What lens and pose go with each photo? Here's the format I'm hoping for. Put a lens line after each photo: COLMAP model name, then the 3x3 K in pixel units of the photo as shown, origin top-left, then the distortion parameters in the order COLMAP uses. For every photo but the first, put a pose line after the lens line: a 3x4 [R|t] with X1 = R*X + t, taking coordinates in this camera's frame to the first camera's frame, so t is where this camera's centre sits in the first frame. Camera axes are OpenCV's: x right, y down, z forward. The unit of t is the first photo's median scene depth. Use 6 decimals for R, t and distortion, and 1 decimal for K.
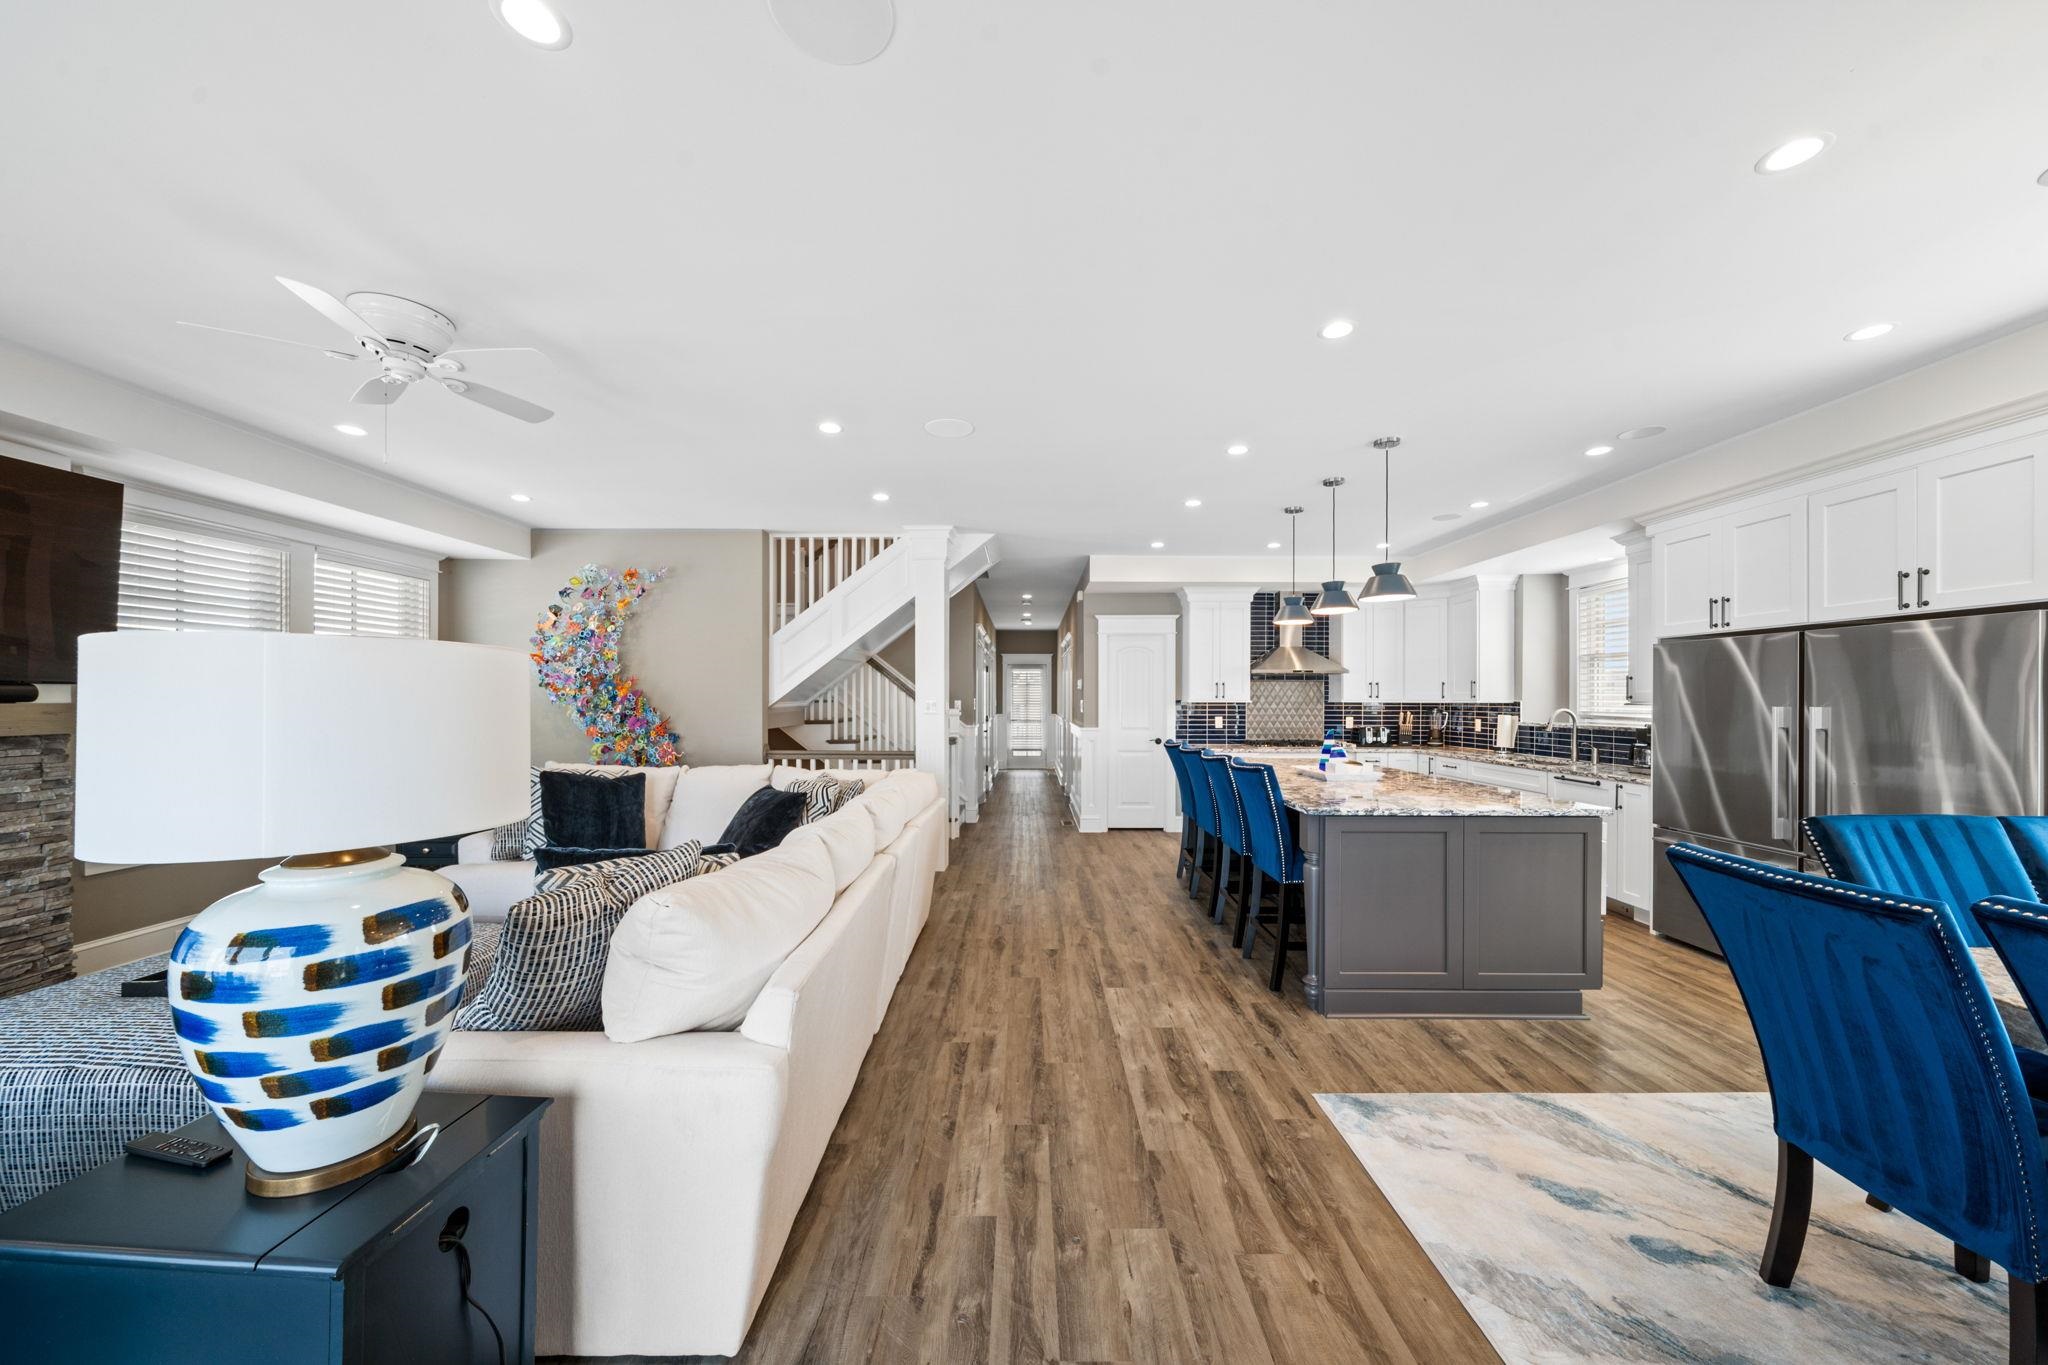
lens RADIAL K [[705.2, 0, 1025.5], [0, 705.2, 690.3], [0, 0, 1]] dist [-0.000094, -0.000196]
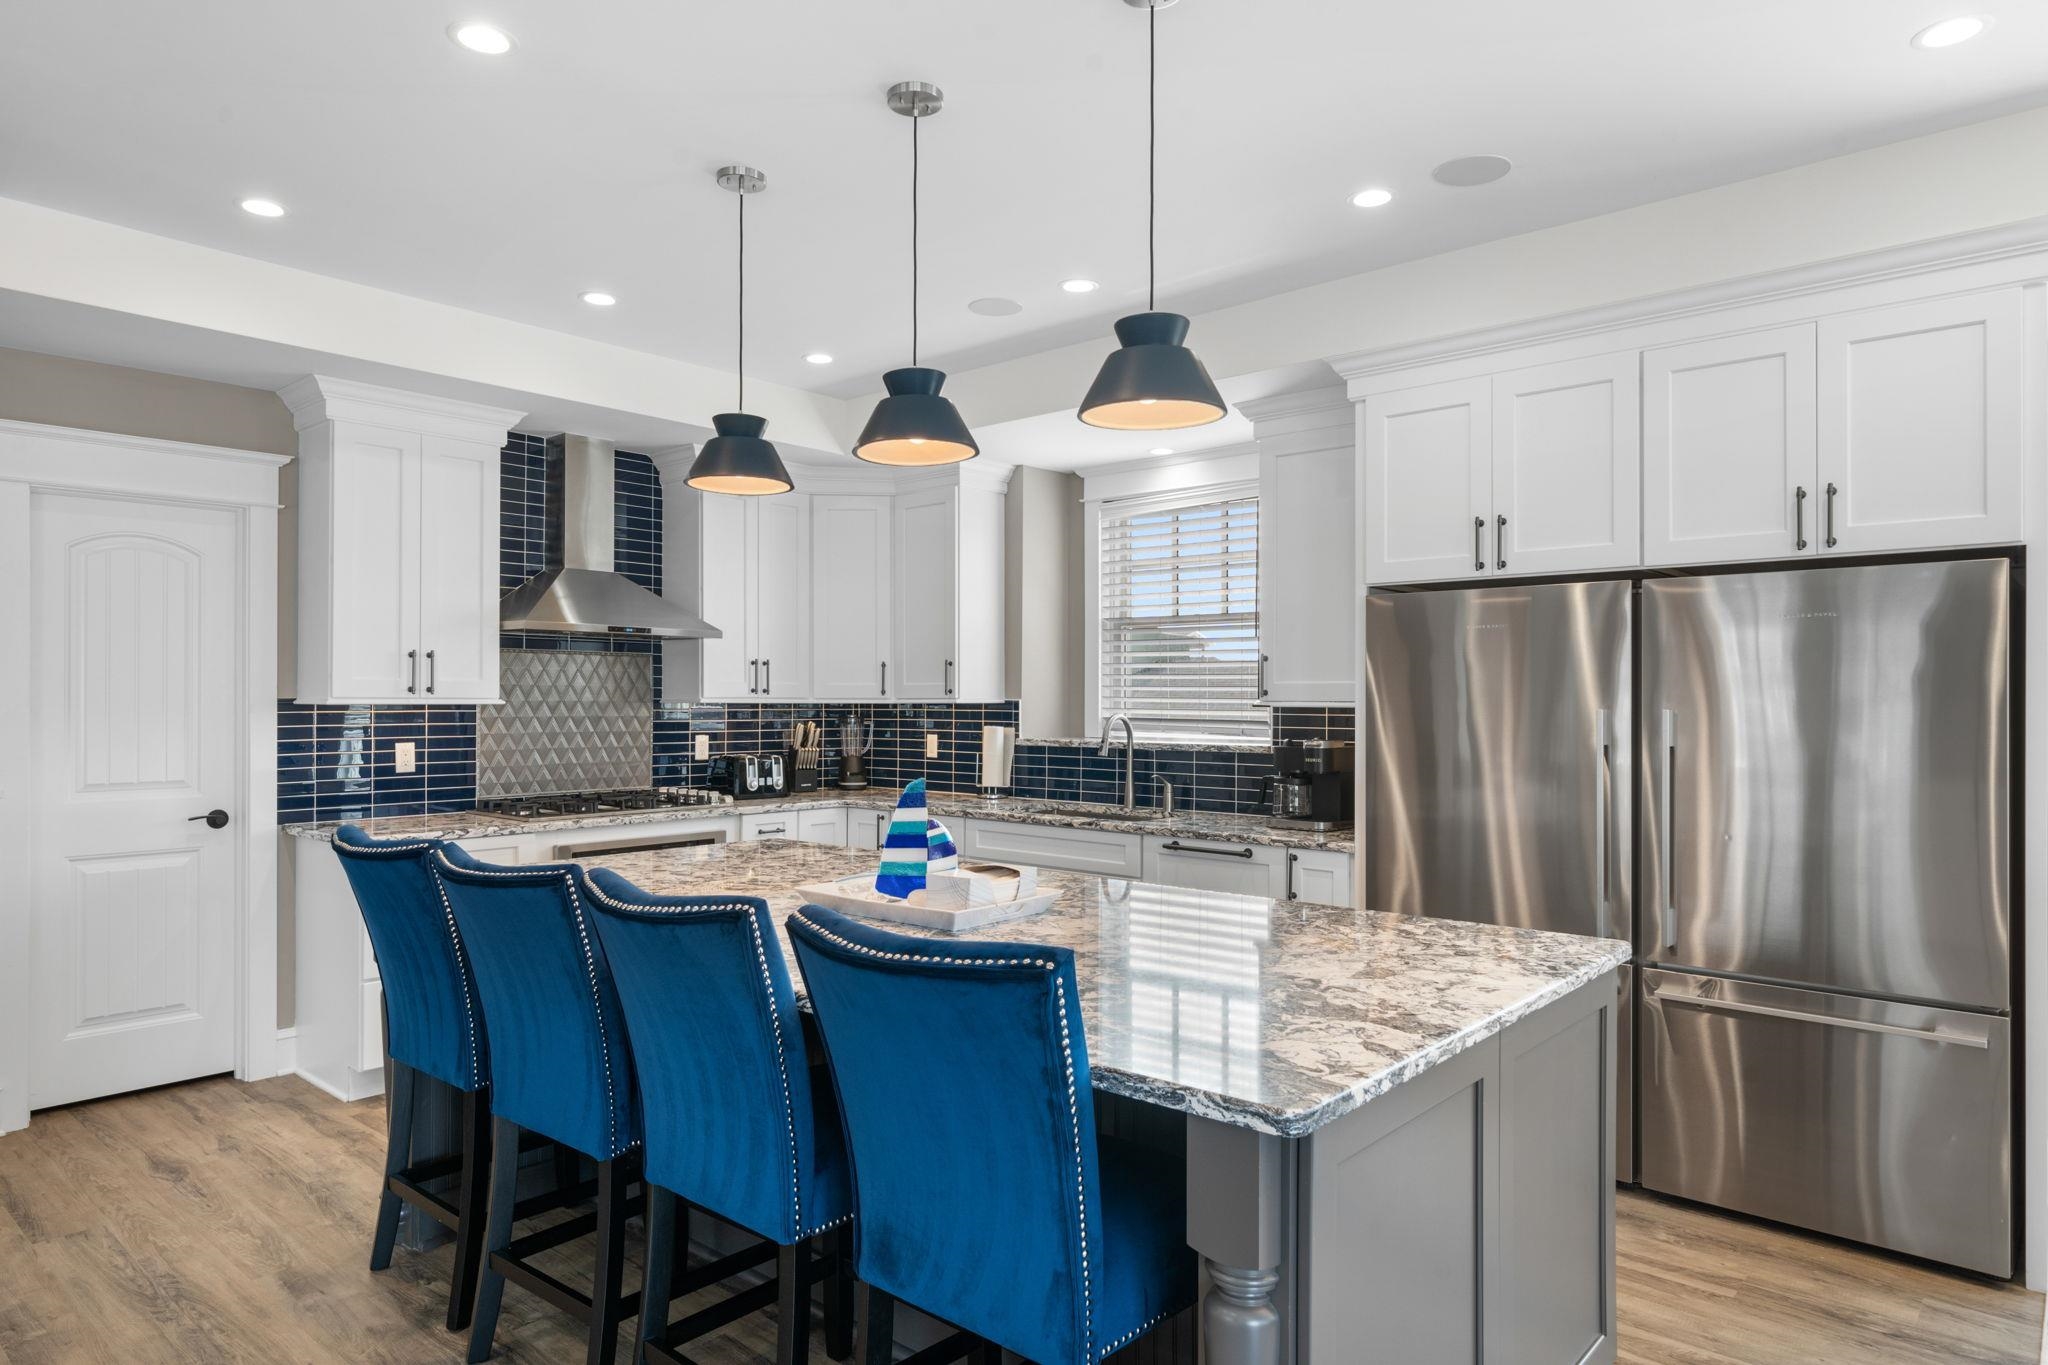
lens RADIAL K [[1237.0, 0, 1023.8], [0, 1237.0, 690.2], [0, 0, 1]] dist [0.002801, 0.000735]
pose [[0.661805, 0.004121, 0.749665, -0.003569], [-0.010003, 0.999944, 0.003334, 0.004912], [-0.749609, -0.009705, 0.661810, 0.373799]]
